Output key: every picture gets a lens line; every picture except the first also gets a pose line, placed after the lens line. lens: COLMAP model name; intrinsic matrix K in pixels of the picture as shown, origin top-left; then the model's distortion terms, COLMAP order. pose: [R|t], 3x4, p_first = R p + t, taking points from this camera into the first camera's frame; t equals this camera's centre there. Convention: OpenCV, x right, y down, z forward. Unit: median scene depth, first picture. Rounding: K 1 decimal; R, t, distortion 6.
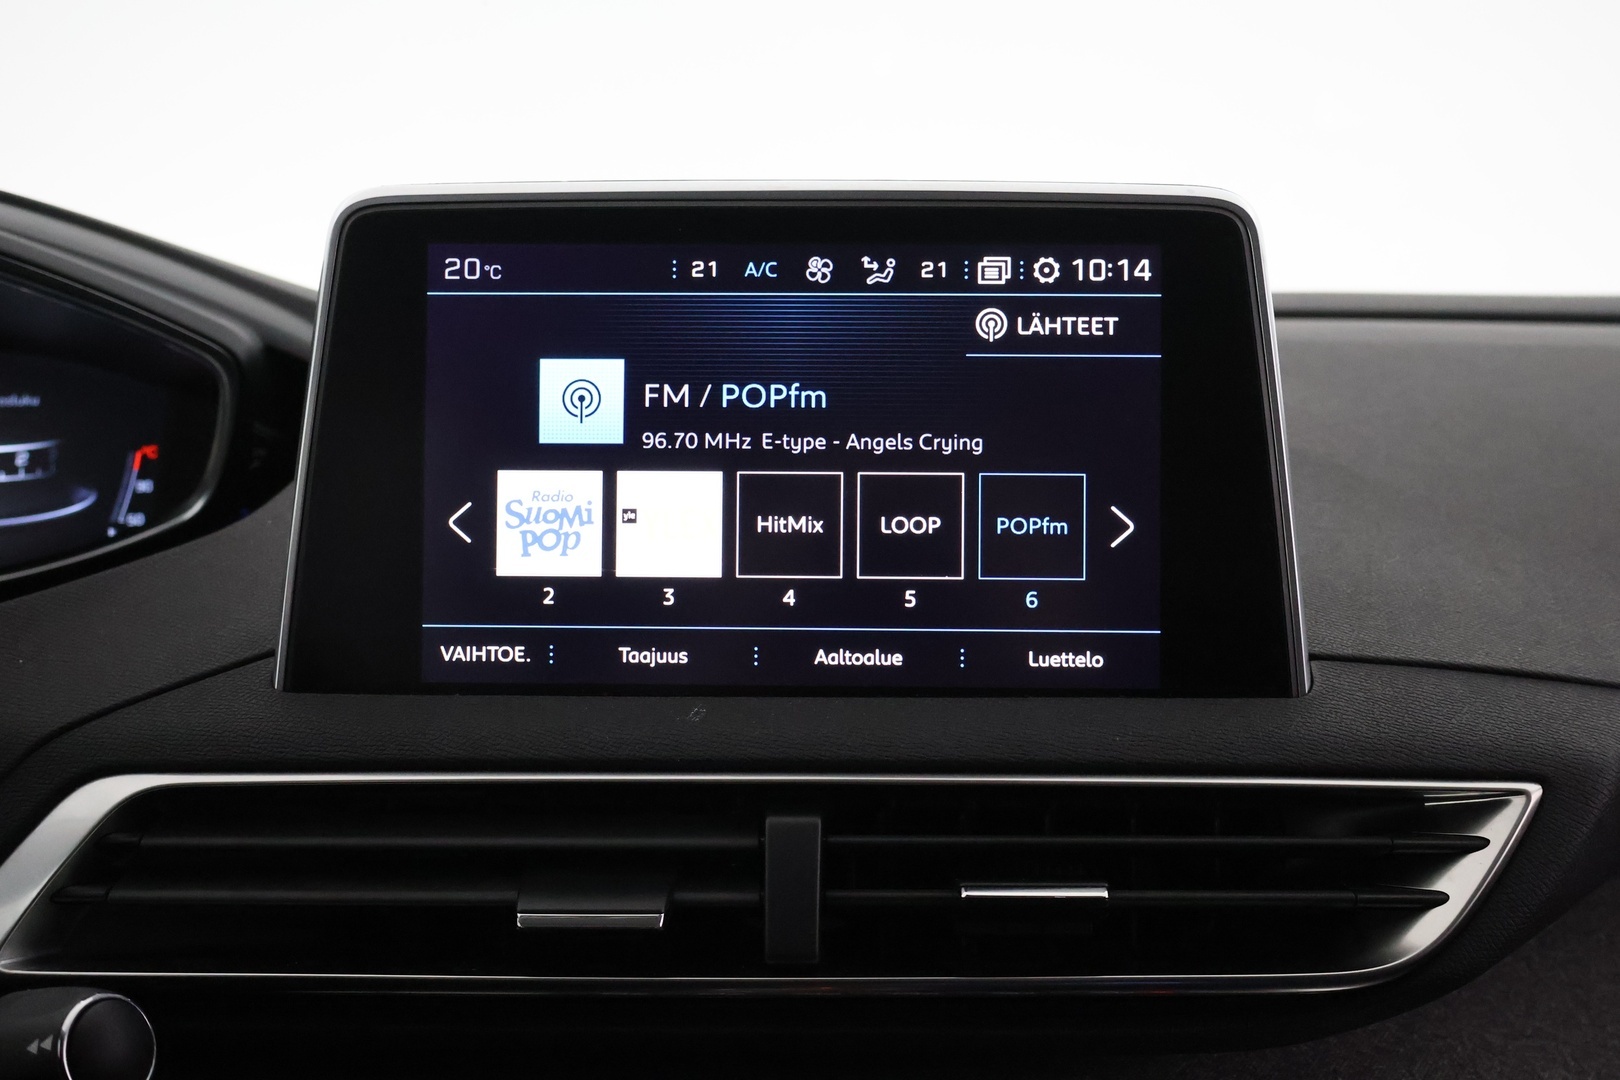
lens RADIAL K [[1687.4, 0, 812.4], [0, 1687.4, 536.3], [0, 0, 1]] dist [-0.009931, 0.000000]
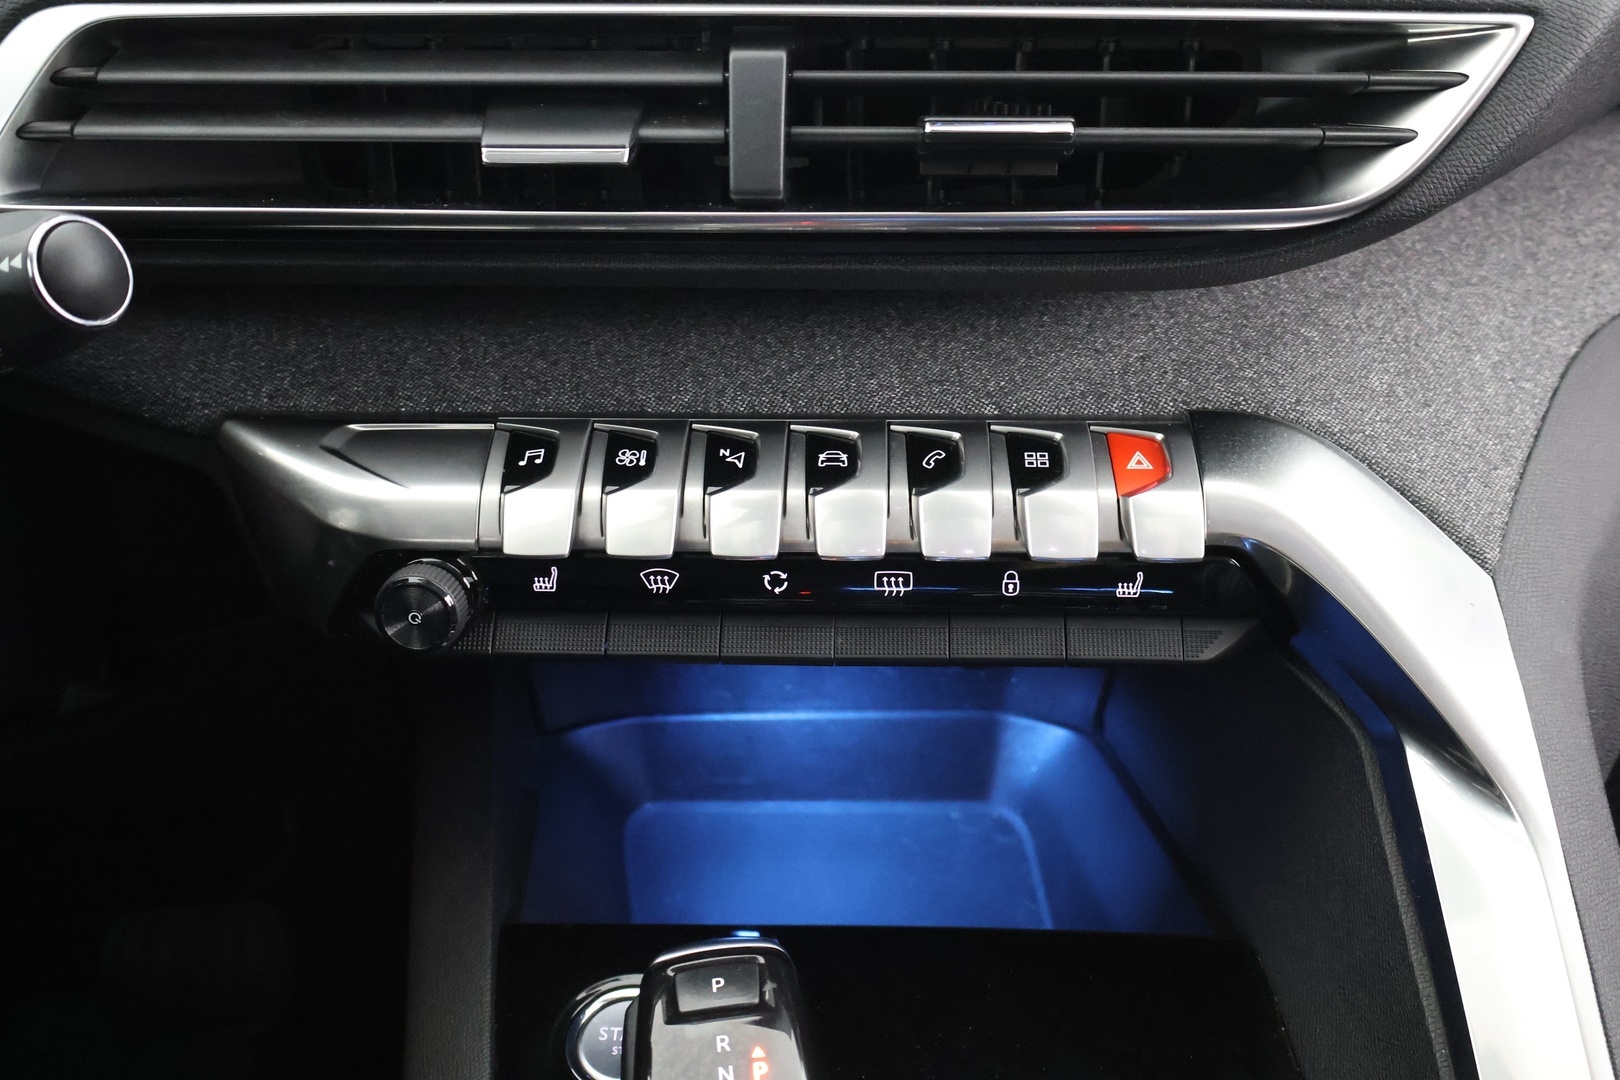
lens RADIAL K [[1554.3, 0, 814.8], [0, 1554.3, 536.1], [0, 0, 1]] dist [0.008273, 0.000000]
pose [[0.999969, 0.004601, -0.006353, 0.027096], [-0.001612, 0.913165, 0.407587, 0.052507], [0.007677, -0.407564, 0.913144, 0.058163]]
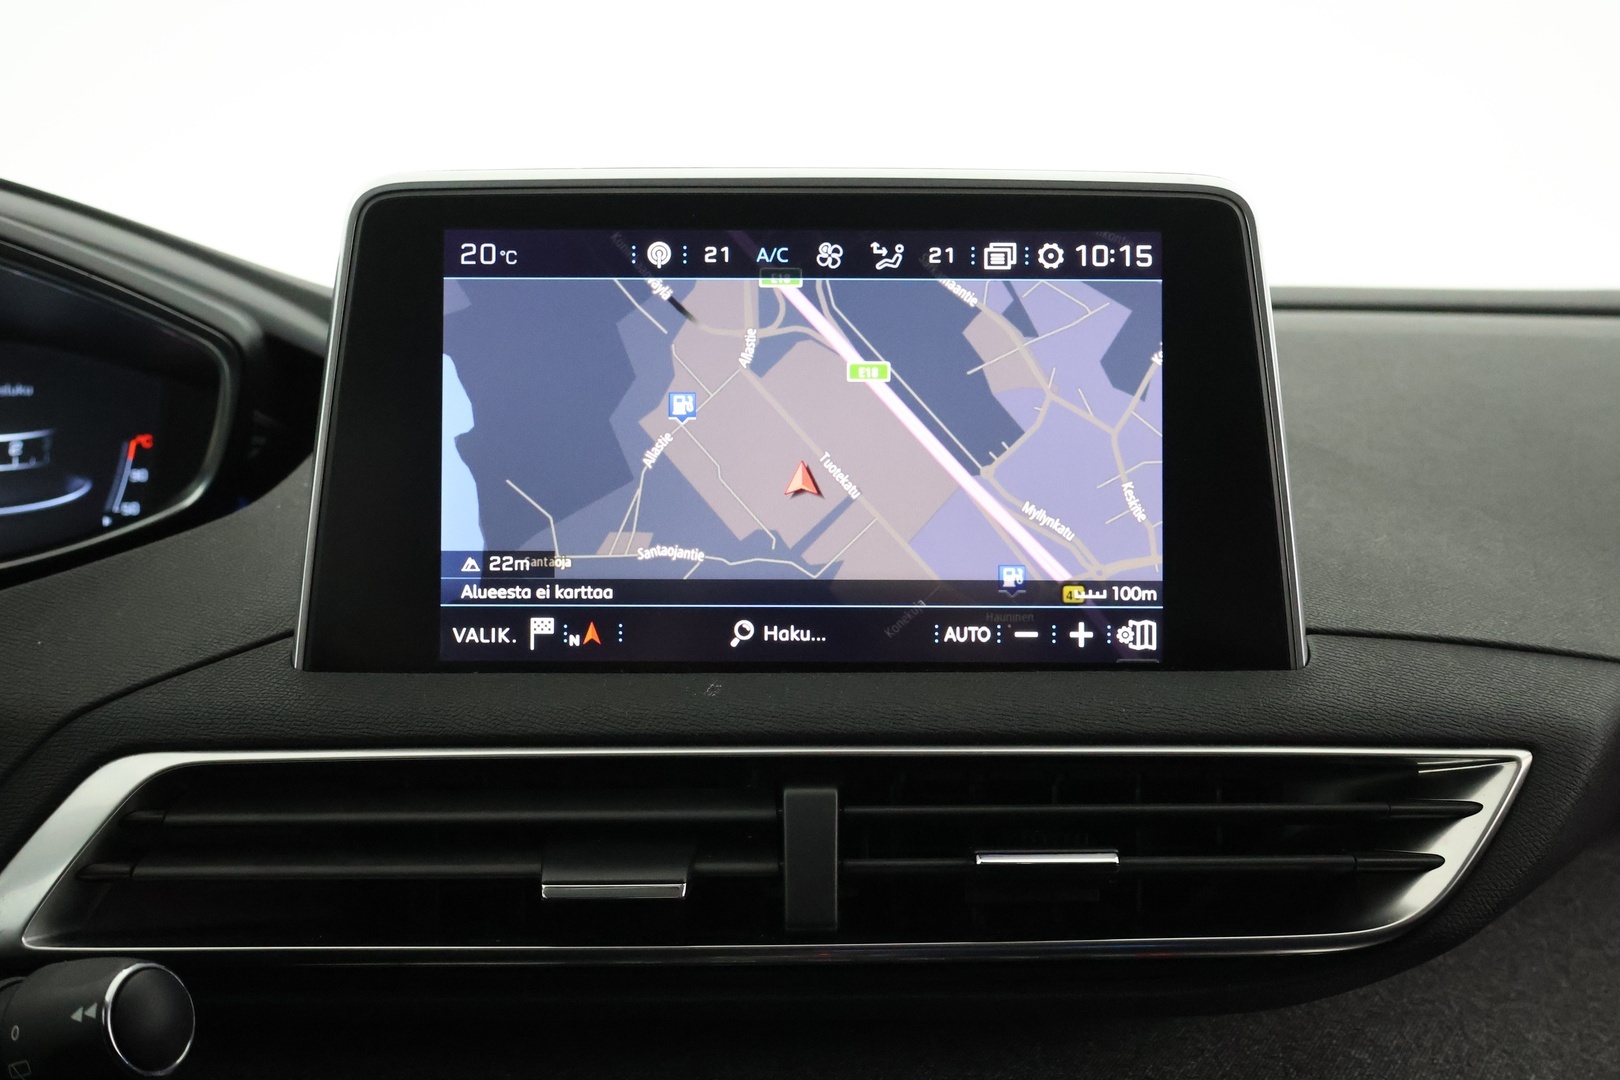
lens RADIAL K [[1687.4, 0, 810.2], [0, 1687.4, 540.0], [0, 0, 1]] dist [-0.009931, 0.000000]
pose [[0.999548, -0.004058, 0.029778, -0.038985], [0.004026, 0.999991, 0.001131, 0.013444], [-0.029782, -0.001010, 0.999556, -0.022215]]
